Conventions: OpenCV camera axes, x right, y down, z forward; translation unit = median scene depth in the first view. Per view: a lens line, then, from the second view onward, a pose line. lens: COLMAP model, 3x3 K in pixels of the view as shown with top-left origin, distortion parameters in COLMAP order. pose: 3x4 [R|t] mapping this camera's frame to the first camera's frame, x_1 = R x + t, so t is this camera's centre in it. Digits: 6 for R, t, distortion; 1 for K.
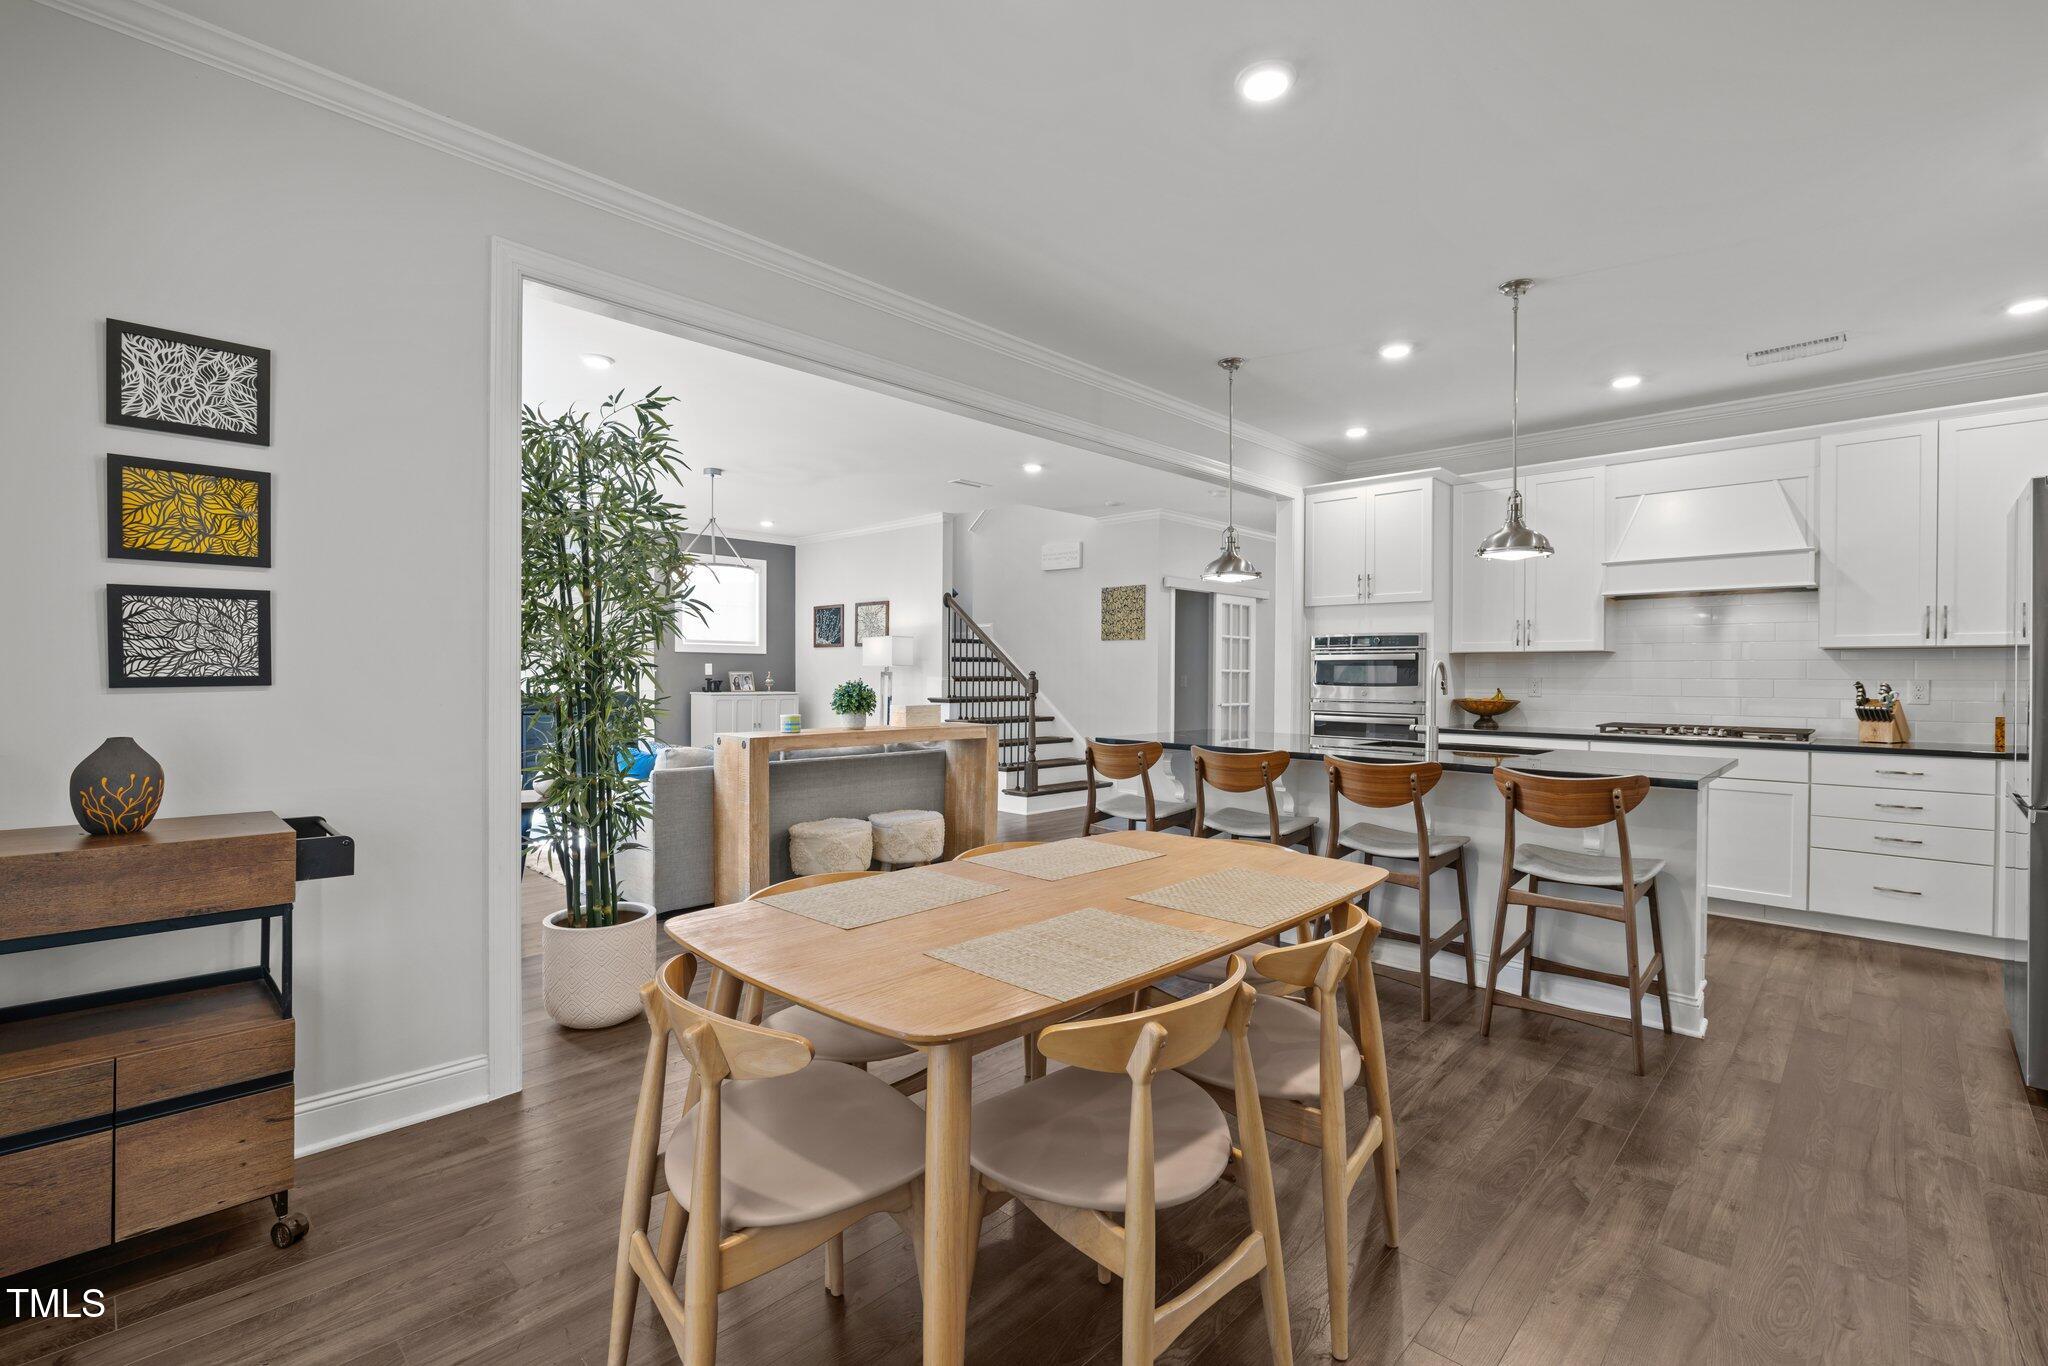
lens RADIAL K [[925.7, 0, 1007.9], [0, 925.7, 677.0], [0, 0, 1]] dist [0.002532, 0.000056]
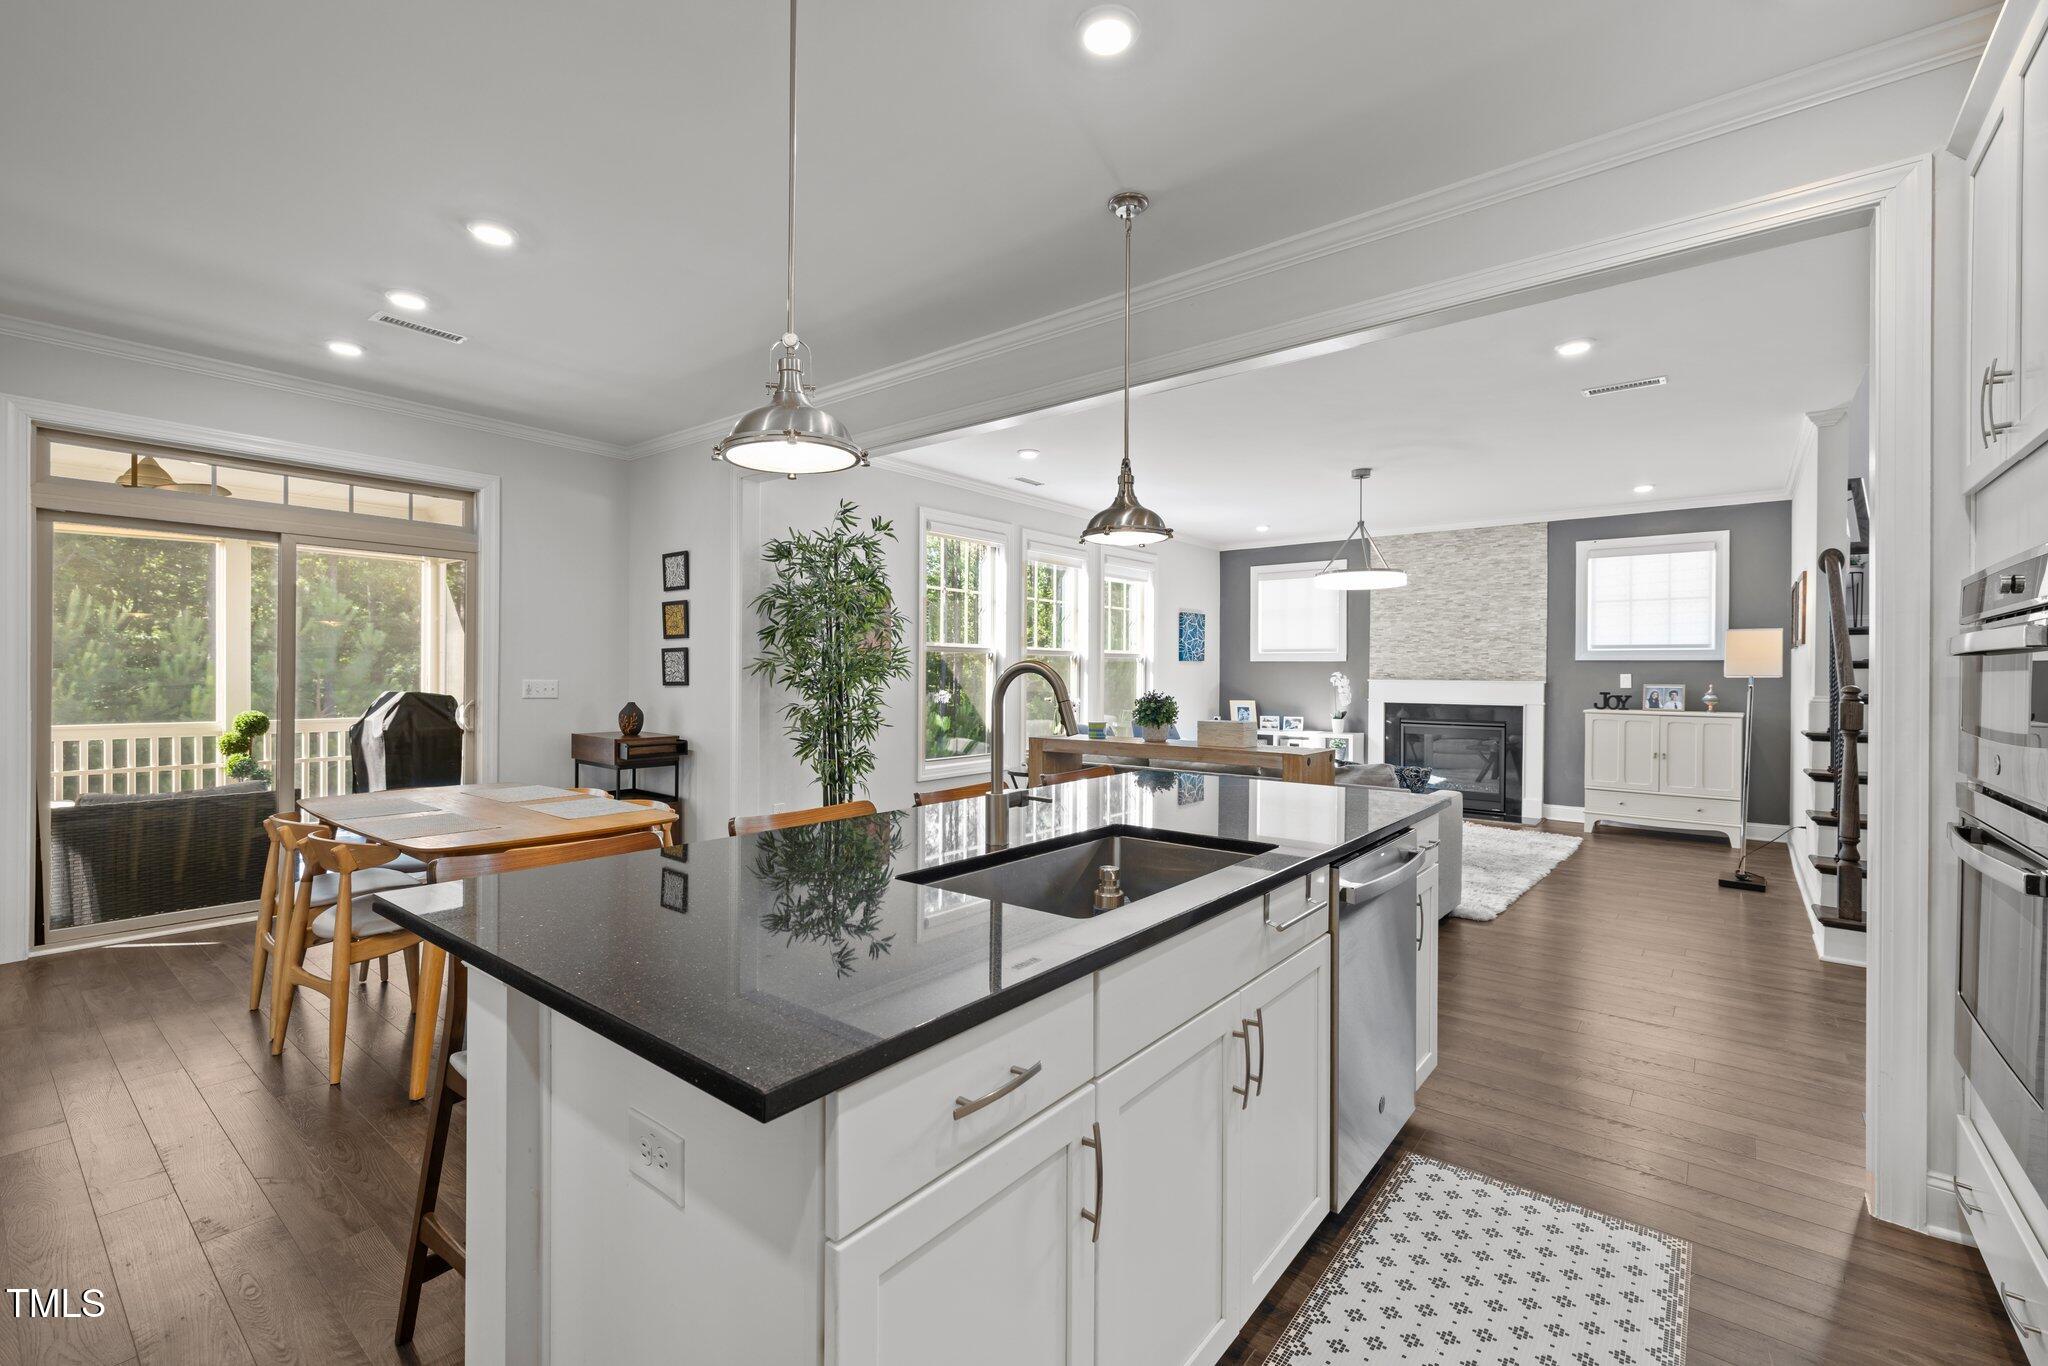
lens RADIAL K [[867.0, 0, 1013.8], [0, 867.0, 673.6], [0, 0, 1]] dist [-0.000733, 0.000846]
pose [[0.085193, -0.006597, -0.996343, 0.828071], [-0.010635, 0.999915, -0.007530, -0.007631], [0.996308, 0.011237, 0.085115, 0.874455]]
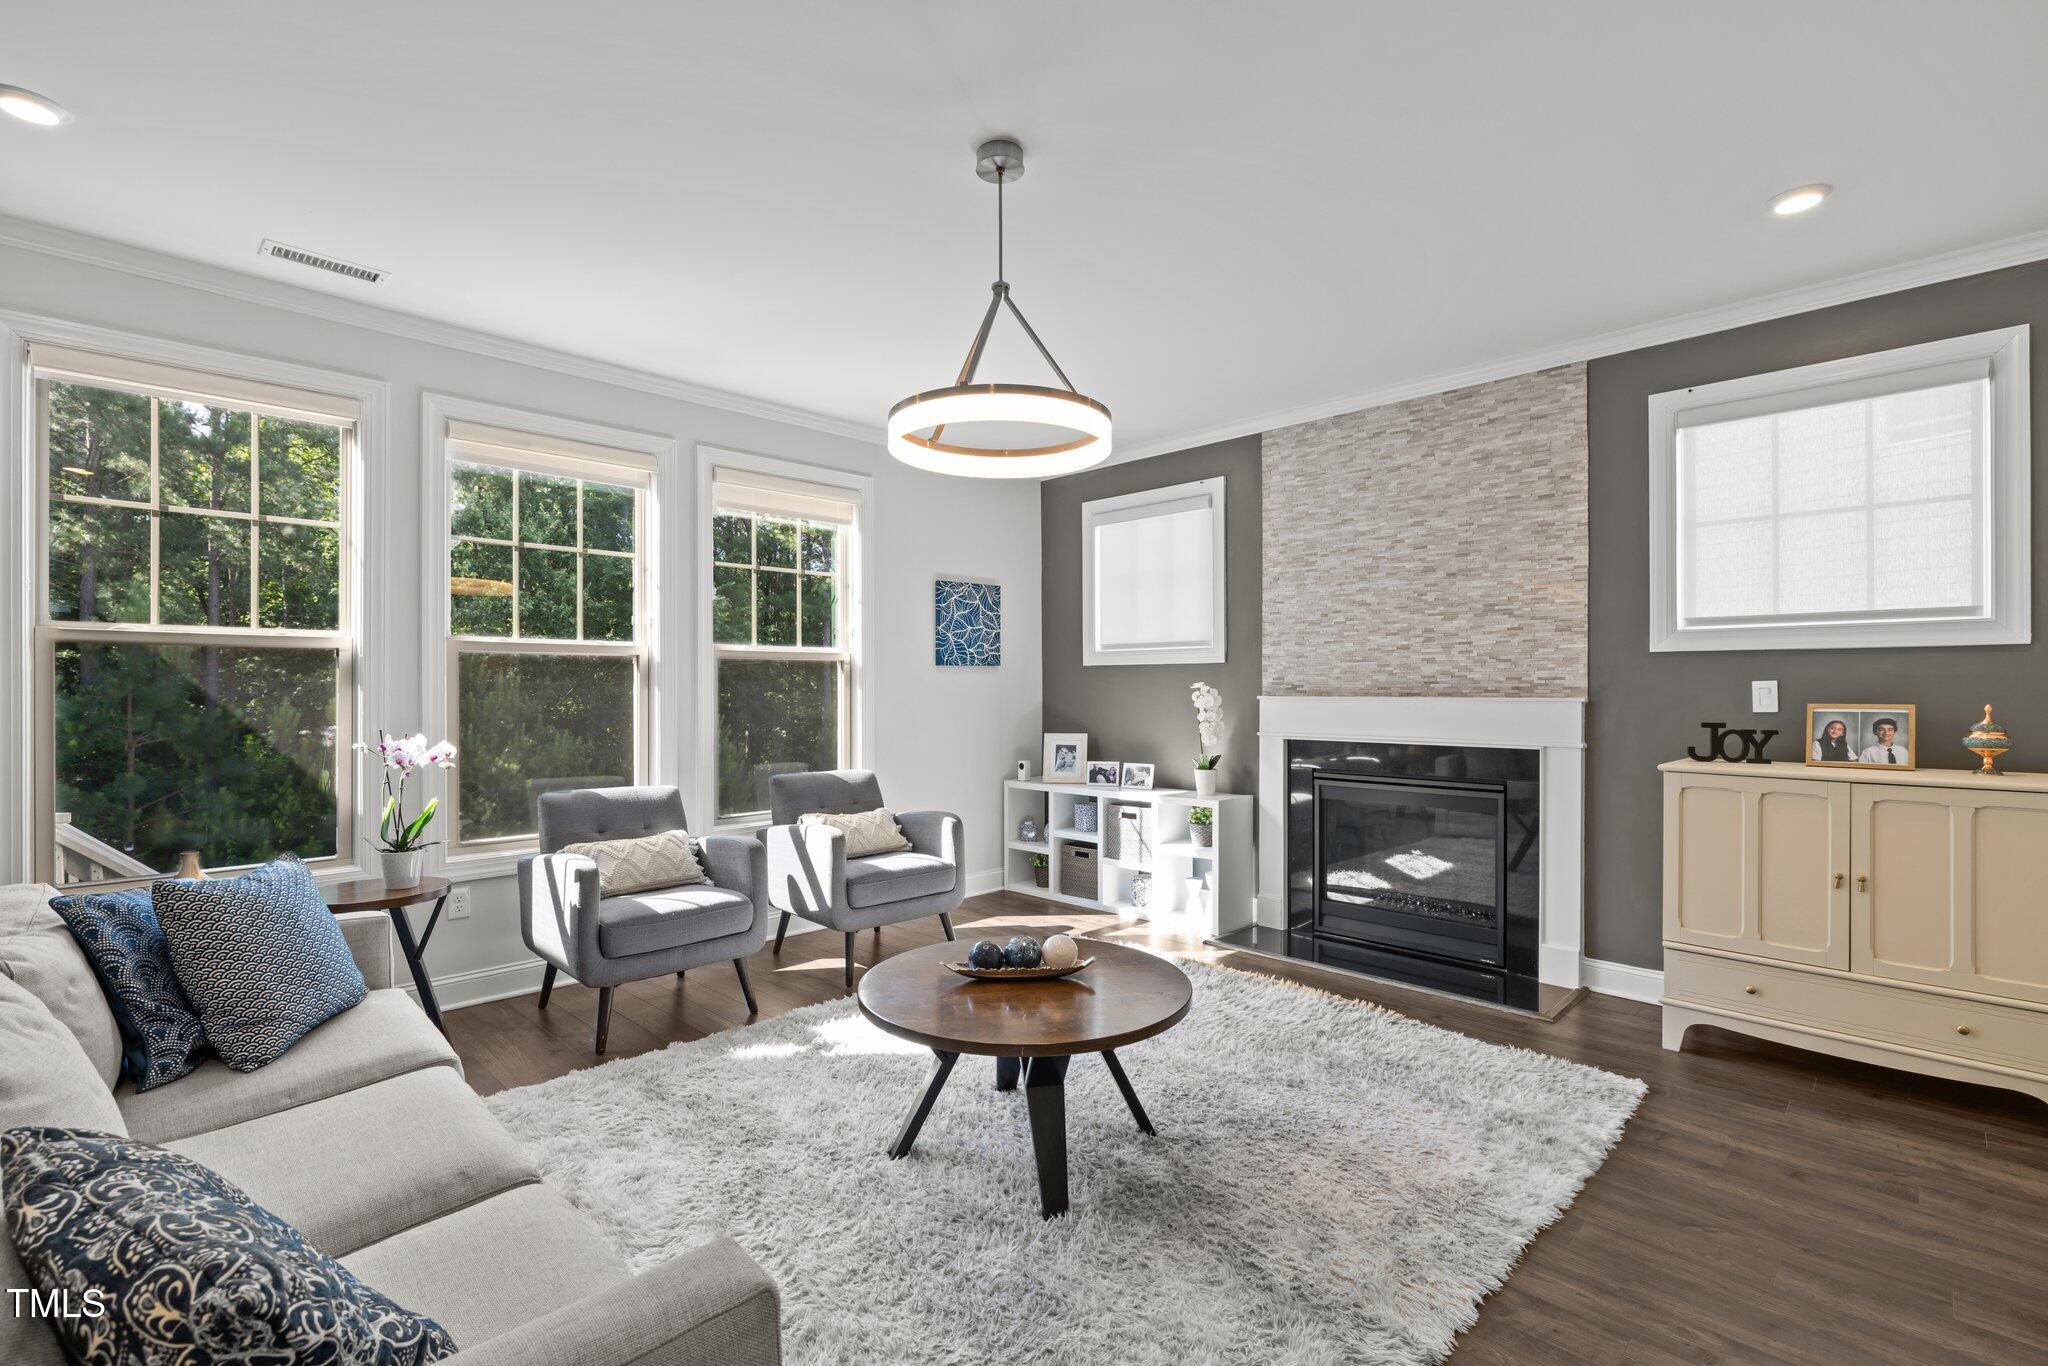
lens RADIAL K [[925.7, 0, 1008.8], [0, 925.7, 687.6], [0, 0, 1]] dist [0.002532, 0.000056]
pose [[-0.003928, -0.009568, -0.999947, 0.076530], [-0.003723, 0.999947, -0.009553, -0.015770], [0.999985, 0.003685, -0.003963, 1.533788]]
